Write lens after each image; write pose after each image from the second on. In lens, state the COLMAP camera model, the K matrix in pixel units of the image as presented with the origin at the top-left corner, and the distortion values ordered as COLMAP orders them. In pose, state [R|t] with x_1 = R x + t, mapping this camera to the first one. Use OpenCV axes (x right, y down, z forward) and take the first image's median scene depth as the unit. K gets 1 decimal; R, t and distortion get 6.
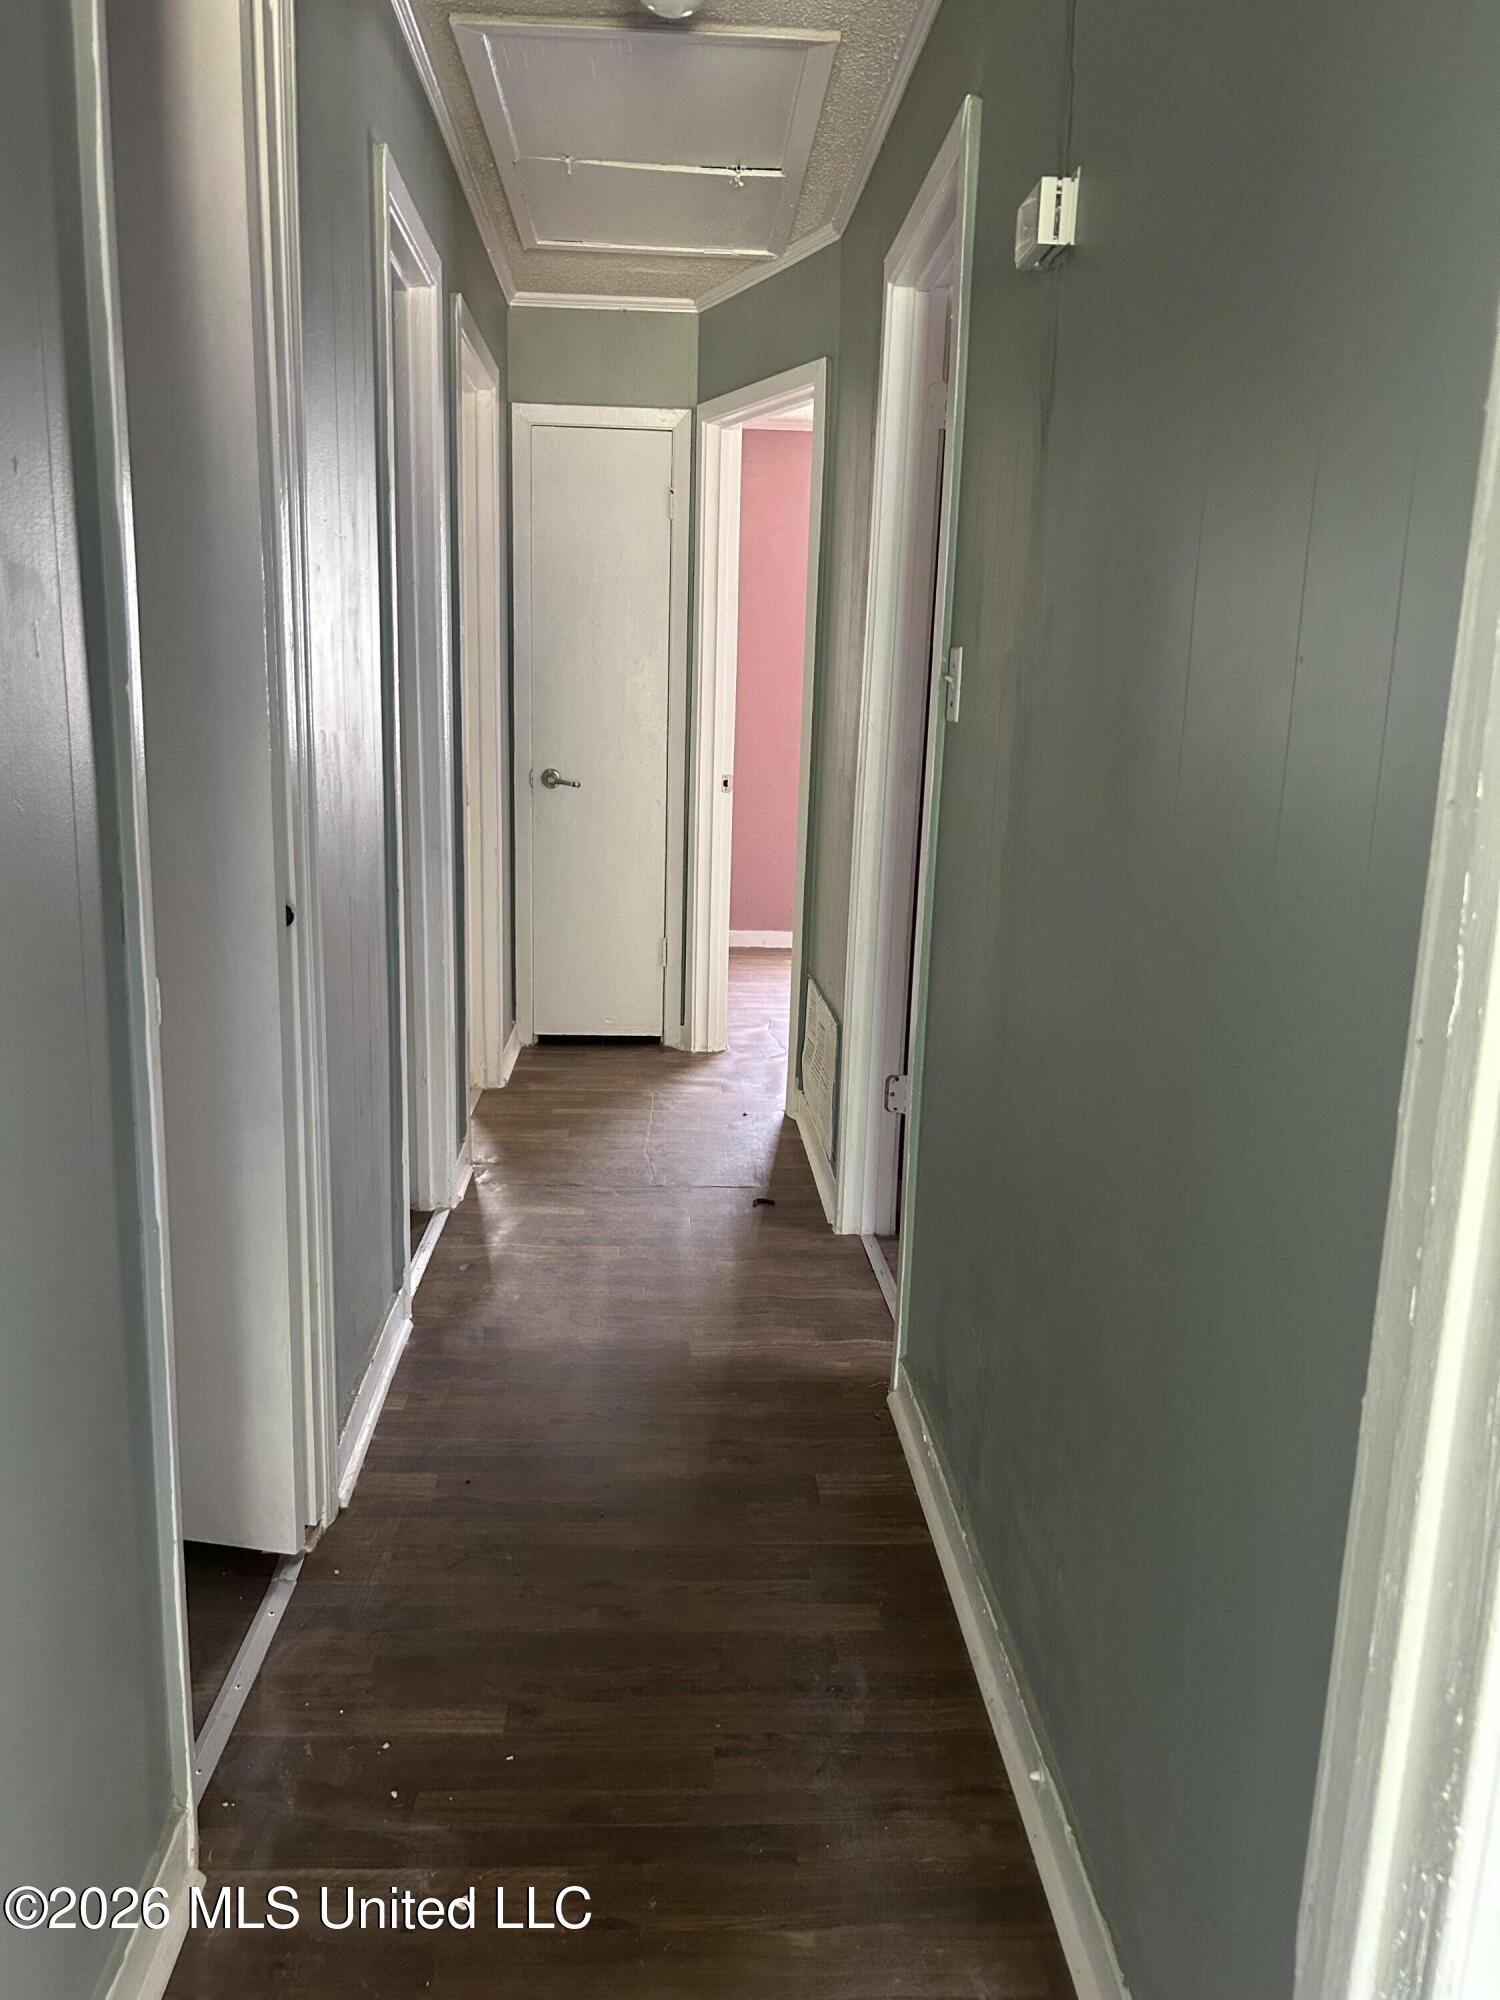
lens RADIAL K [[1491.8, 0, 752.9], [0, 1491.8, 1004.7], [0, 0, 1]] dist [0.012721, 0.002867]
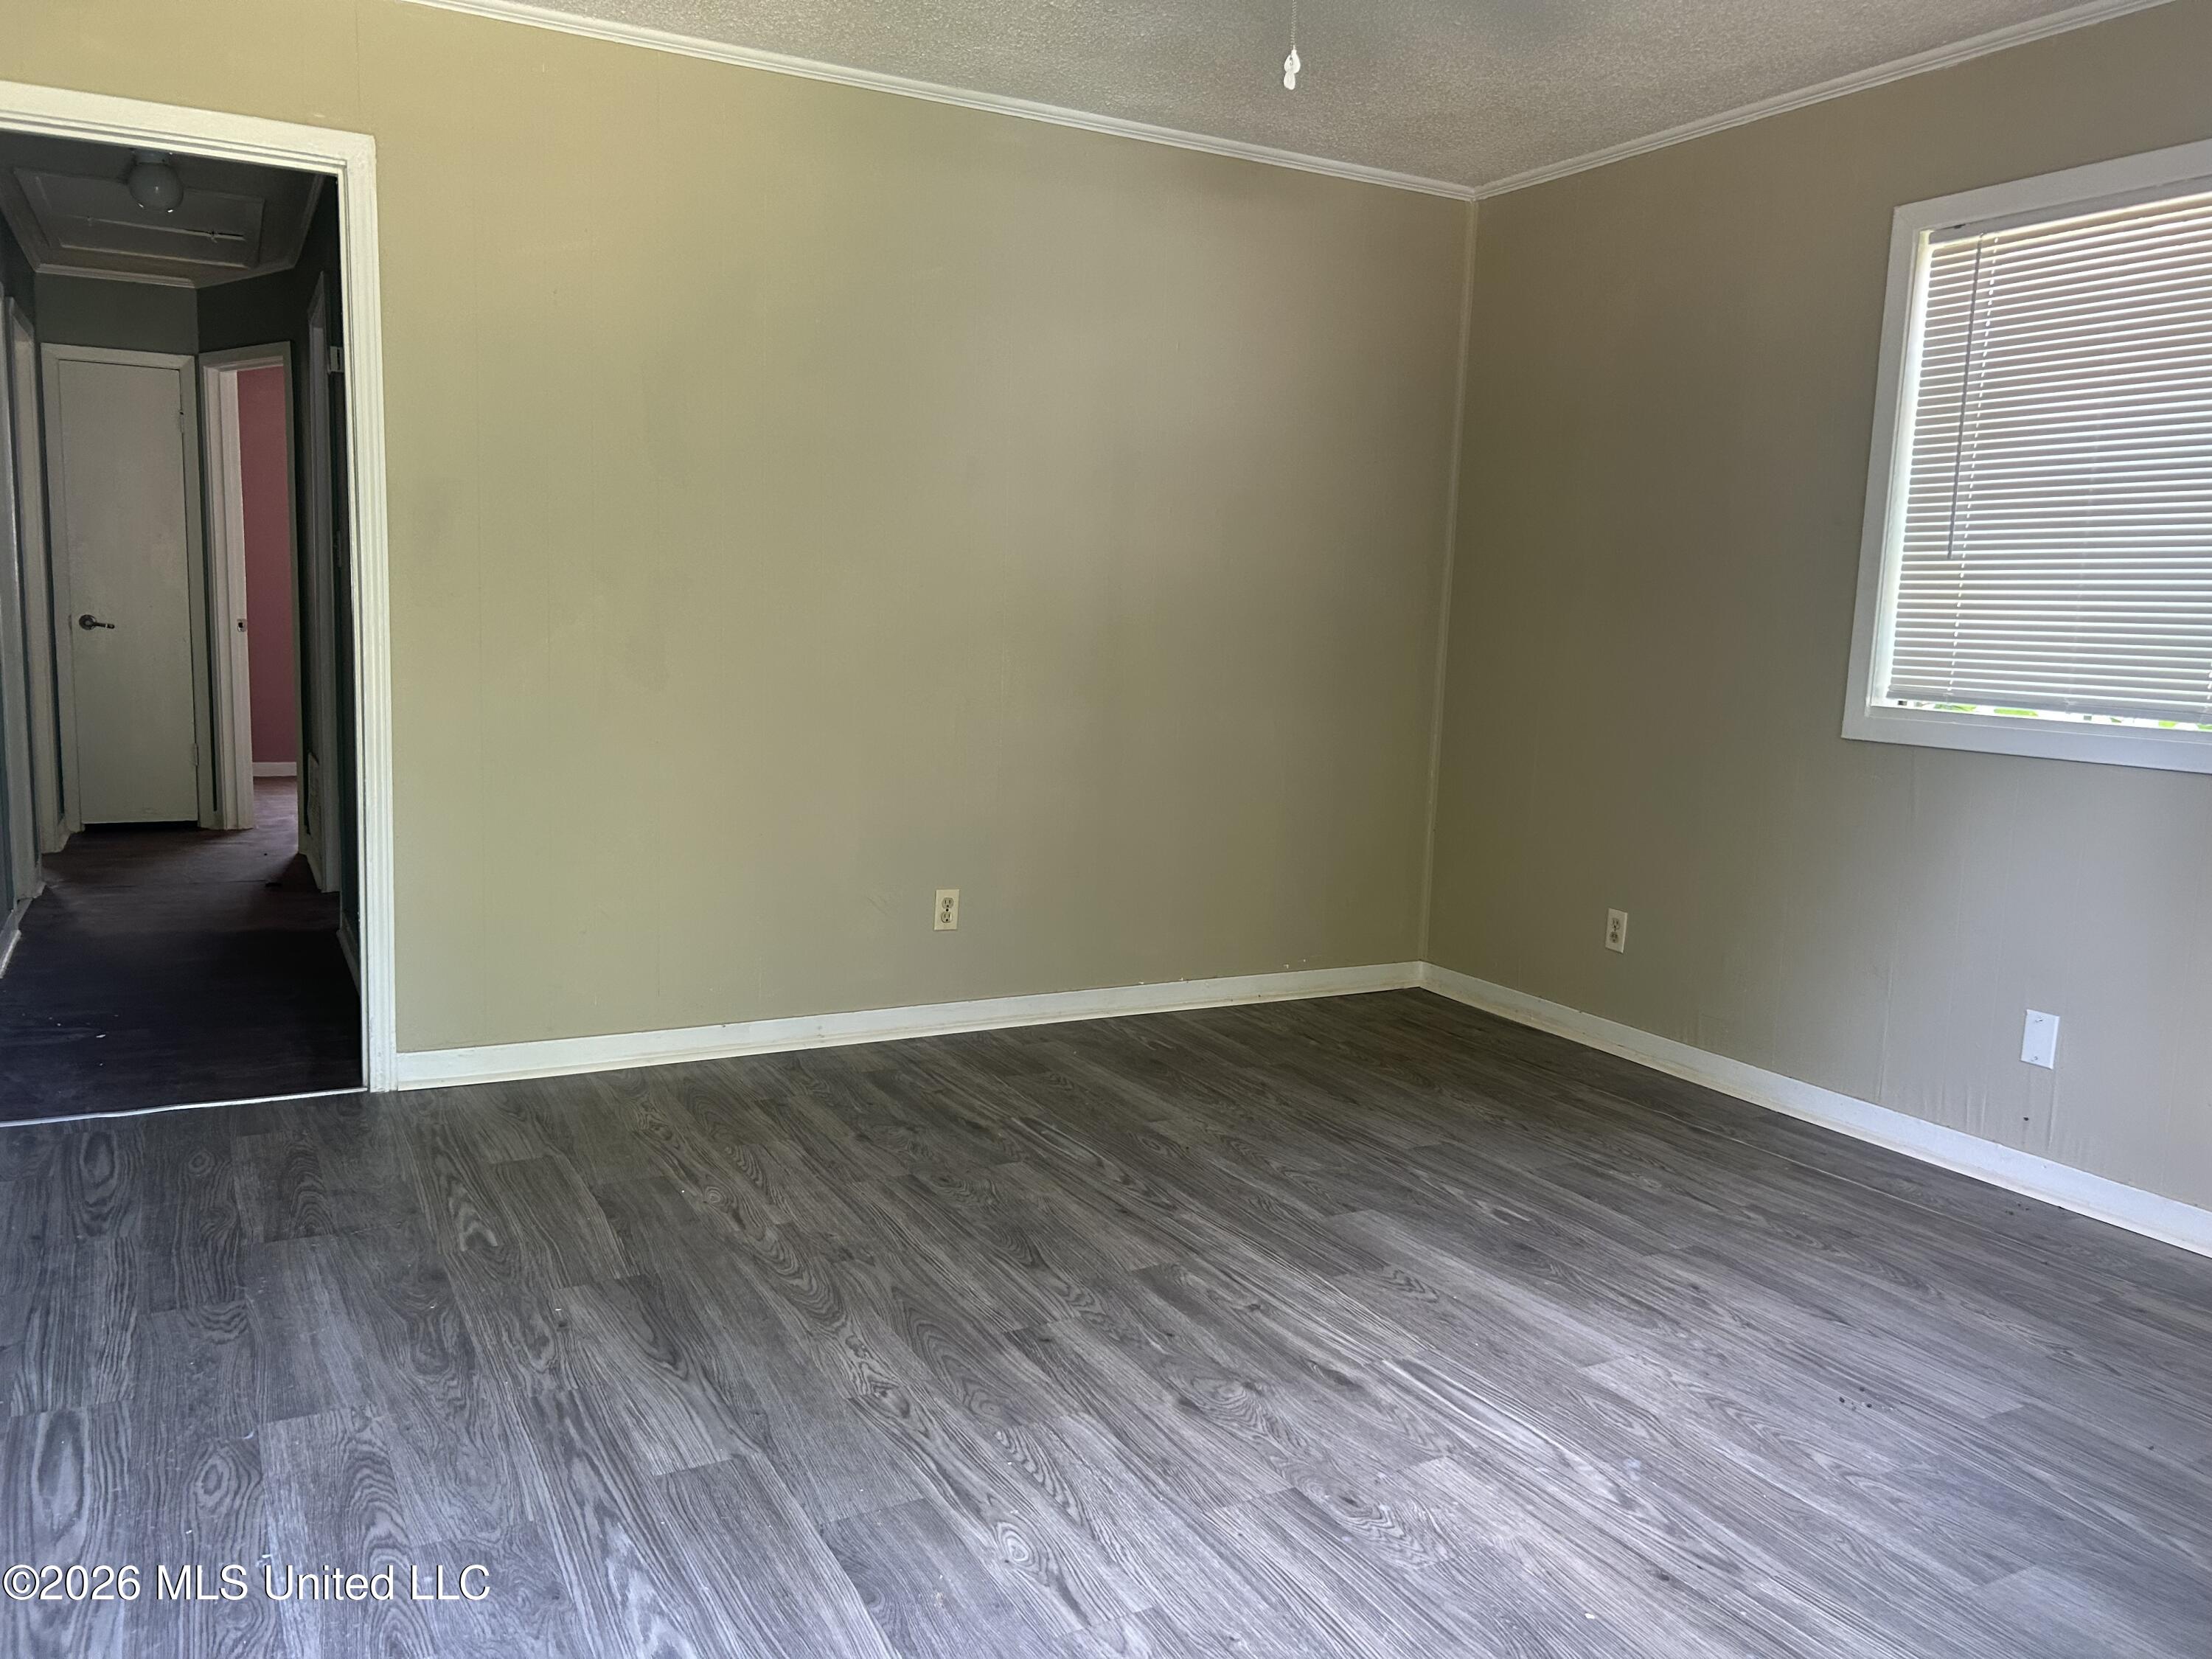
lens RADIAL K [[1650.0, 0, 1103.1], [0, 1650.0, 811.6], [0, 0, 1]] dist [0.012721, 0.002867]
pose [[0.906741, -0.054984, 0.418087, 0.054093], [0.086967, 0.994532, -0.057817, 0.175907], [-0.412622, 0.088785, 0.906565, -0.672869]]
